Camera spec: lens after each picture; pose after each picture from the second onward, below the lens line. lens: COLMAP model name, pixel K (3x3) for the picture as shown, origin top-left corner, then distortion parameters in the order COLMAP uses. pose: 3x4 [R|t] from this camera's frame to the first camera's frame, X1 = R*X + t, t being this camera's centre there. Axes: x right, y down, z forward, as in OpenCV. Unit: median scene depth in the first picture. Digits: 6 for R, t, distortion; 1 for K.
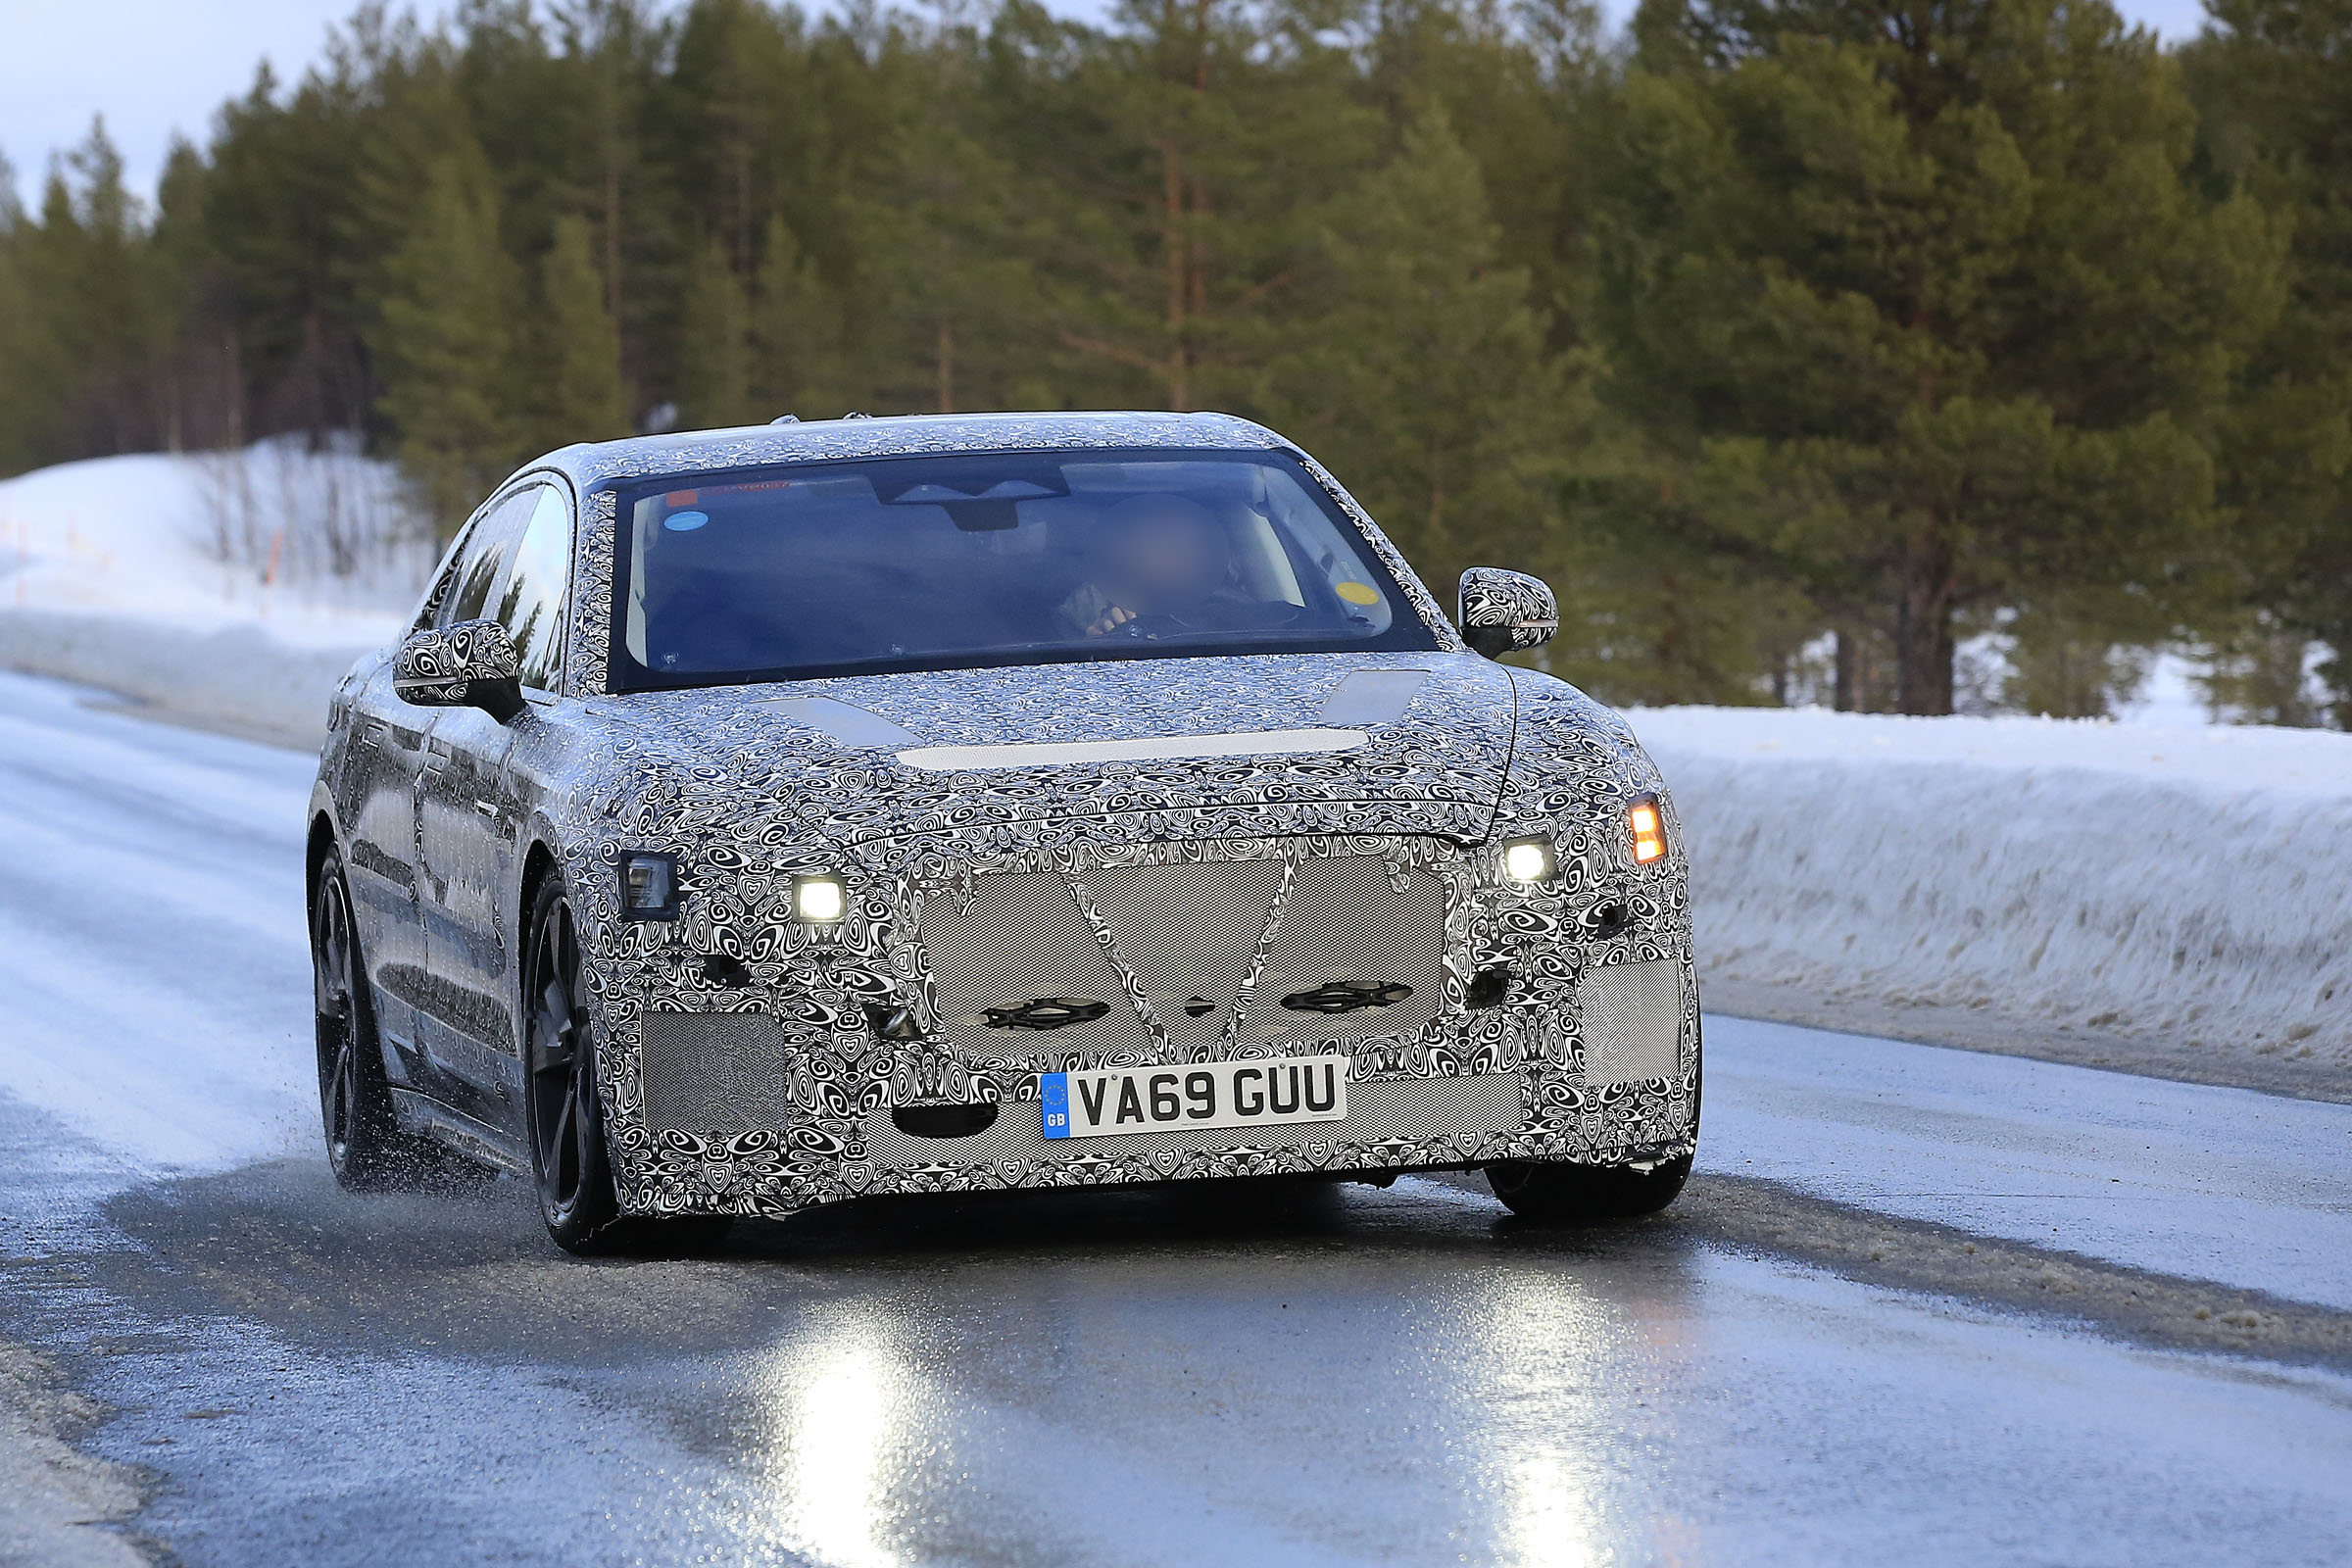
lens RADIAL K [[11531.0, 0, 1187.5], [0, 11531.0, 772.7], [0, 0, 1]] dist [-0.040903, 0.000000]
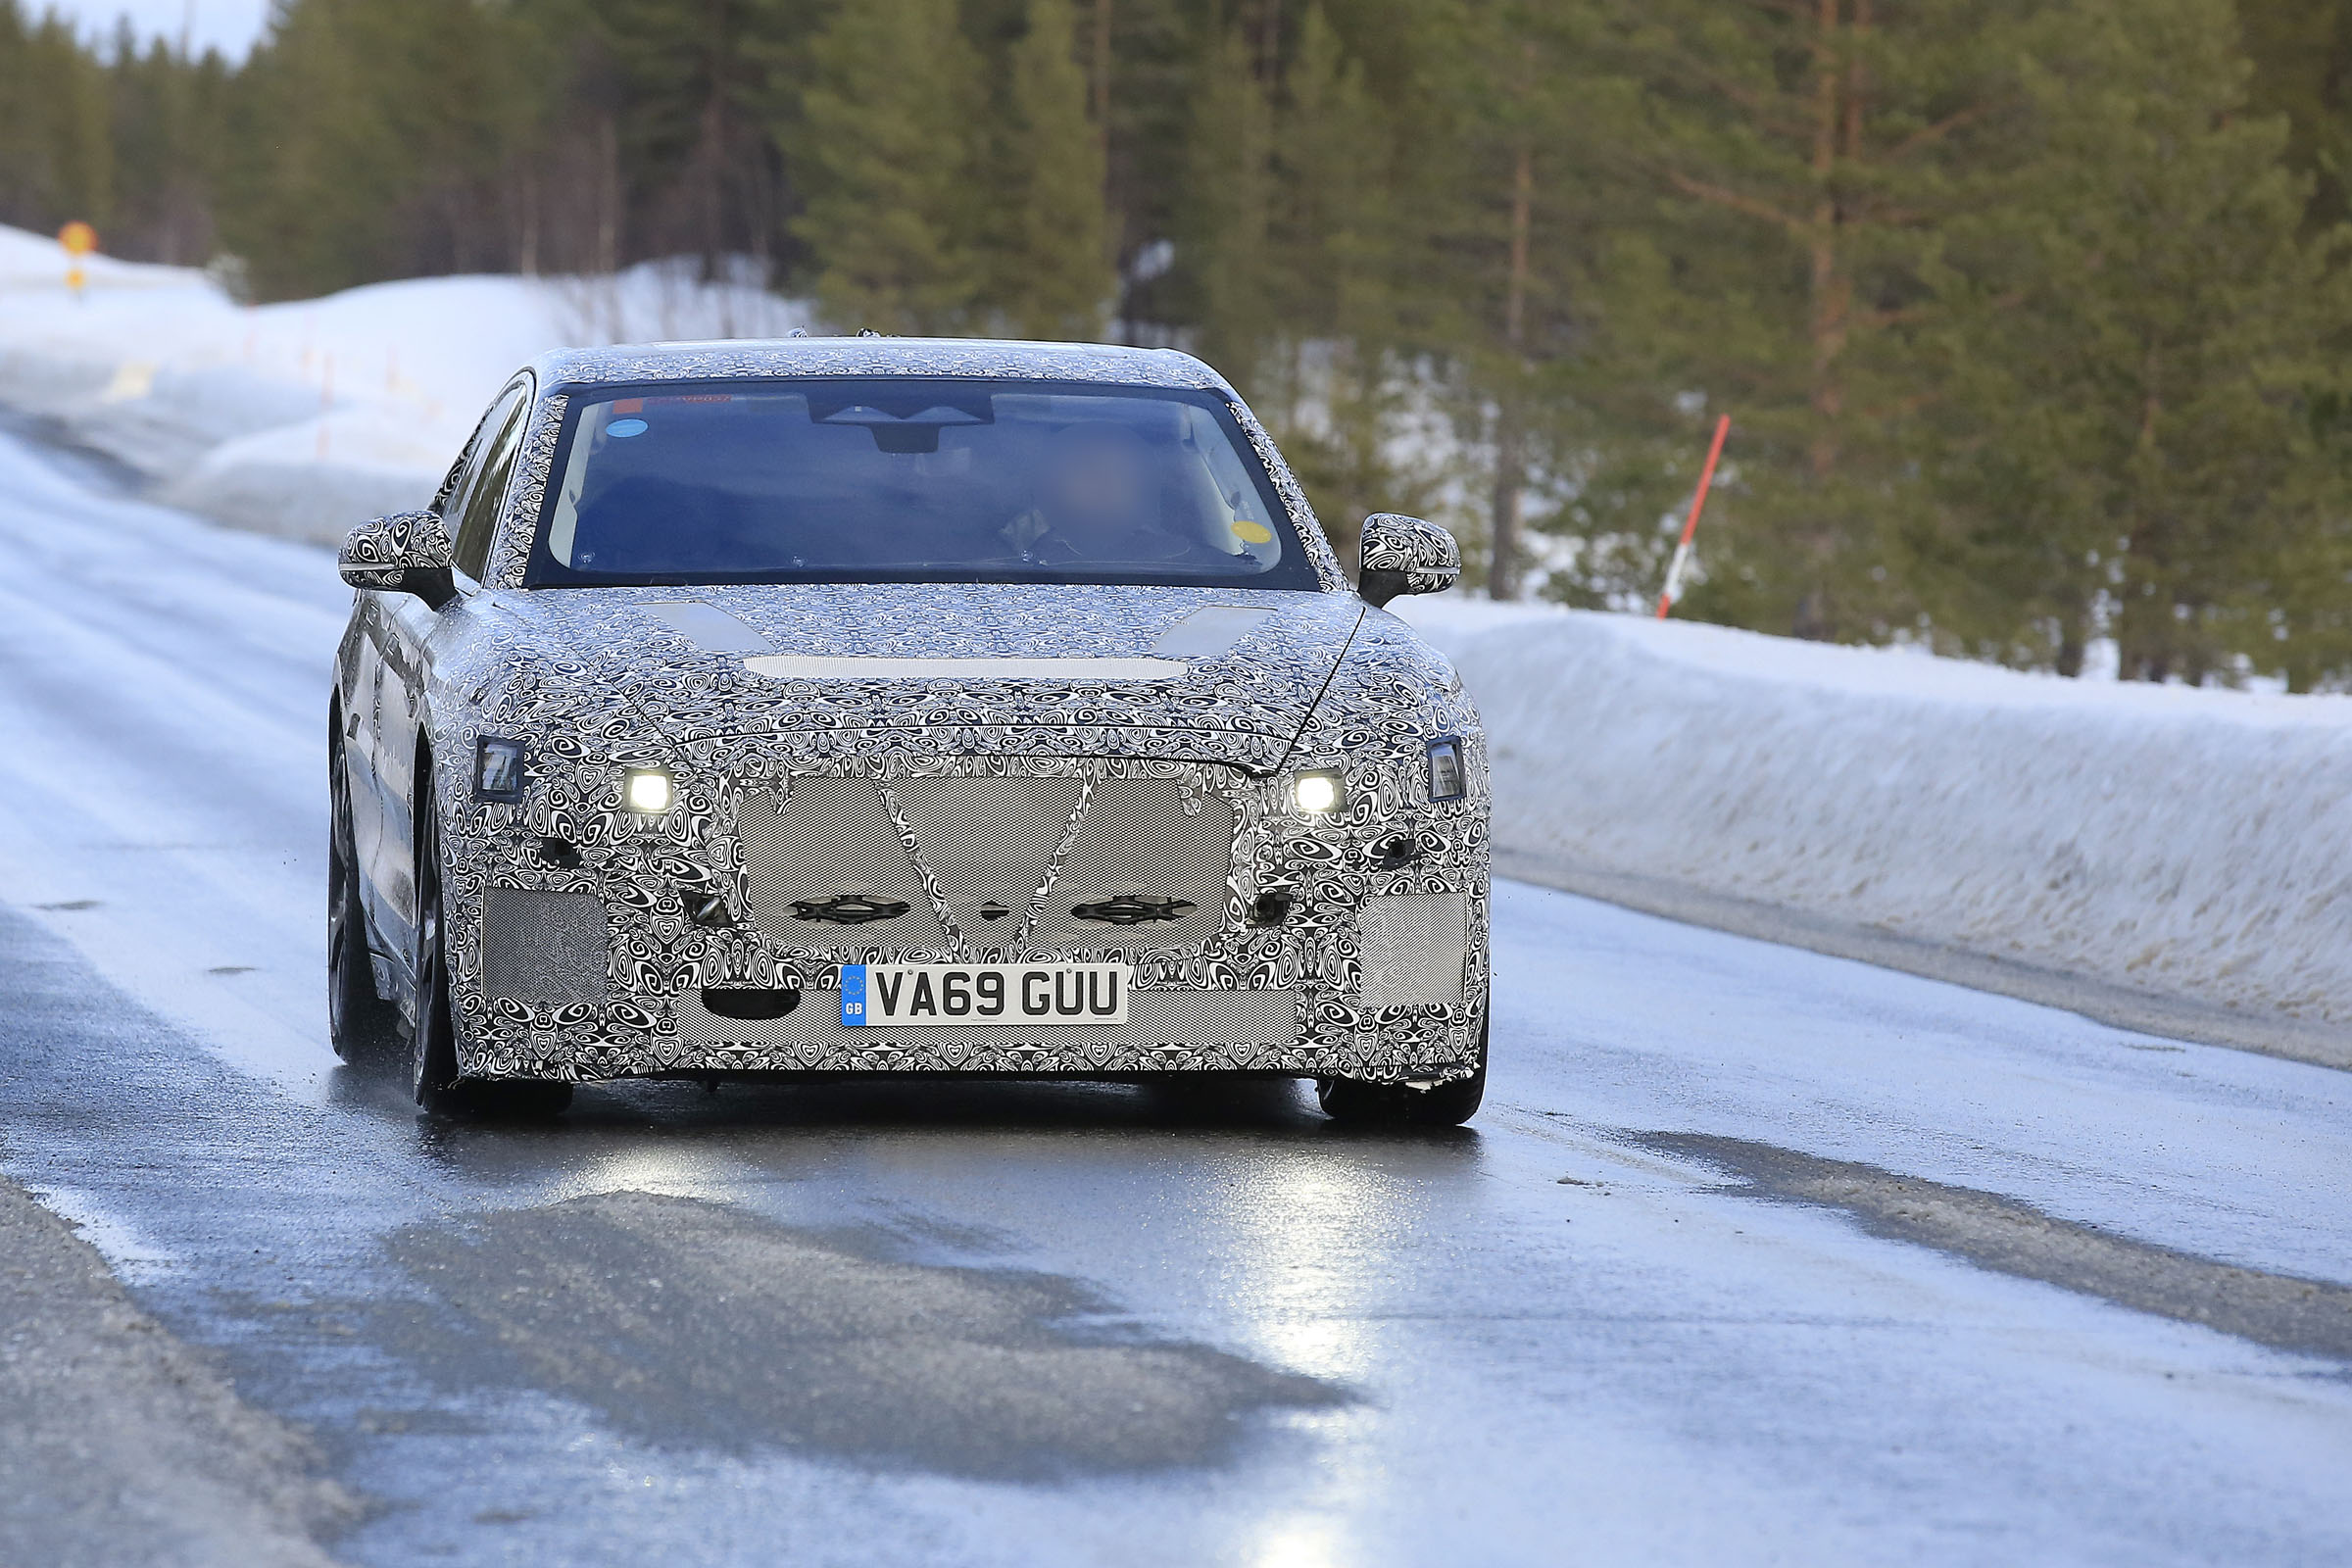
lens RADIAL K [[15827.1, 0, 986.5], [0, 15827.1, 685.6], [0, 0, 1]] dist [1.028698, 0.000000]
pose [[0.996739, 0.049817, -0.063486, 0.082031], [-0.050034, 0.998746, -0.001845, 0.001772], [0.063314, 0.005016, 0.997981, -0.418682]]
